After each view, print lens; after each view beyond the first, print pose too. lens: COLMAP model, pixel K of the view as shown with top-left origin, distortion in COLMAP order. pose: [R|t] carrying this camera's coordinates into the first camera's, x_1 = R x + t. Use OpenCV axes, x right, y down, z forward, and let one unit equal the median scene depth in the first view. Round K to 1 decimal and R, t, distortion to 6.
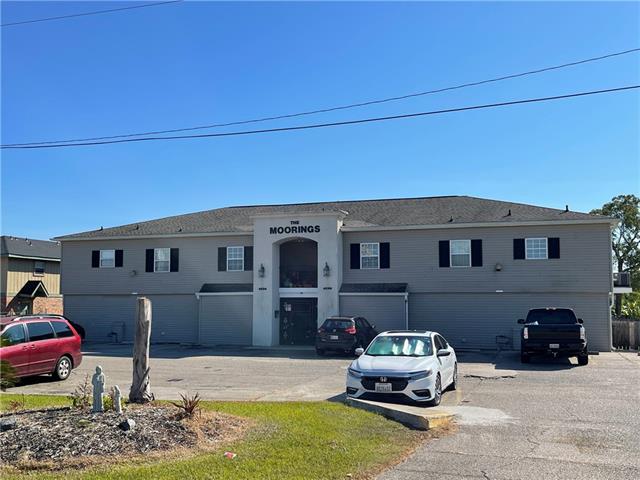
lens RADIAL K [[659.2, 0, 318.7], [0, 659.2, 242.1], [0, 0, 1]] dist [0.000406, -0.013188]
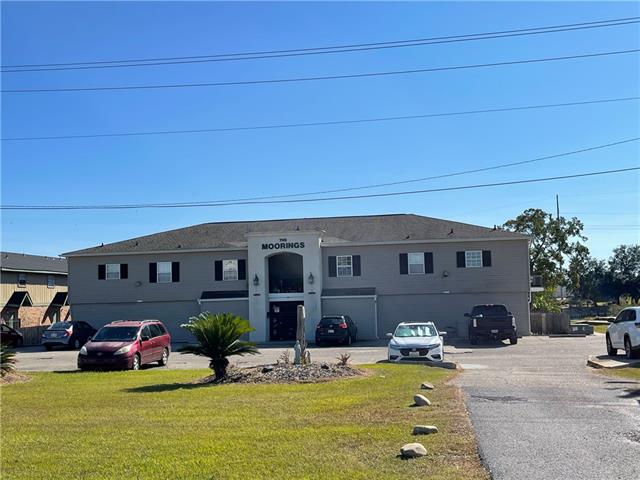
lens RADIAL K [[710.3, 0, 320.7], [0, 710.3, 238.6], [0, 0, 1]] dist [0.014155, -0.002183]
pose [[0.988172, -0.012495, 0.152842, -0.170744], [0.012209, 0.999922, 0.002811, -0.035526], [-0.152865, -0.000912, 0.988247, -0.318774]]
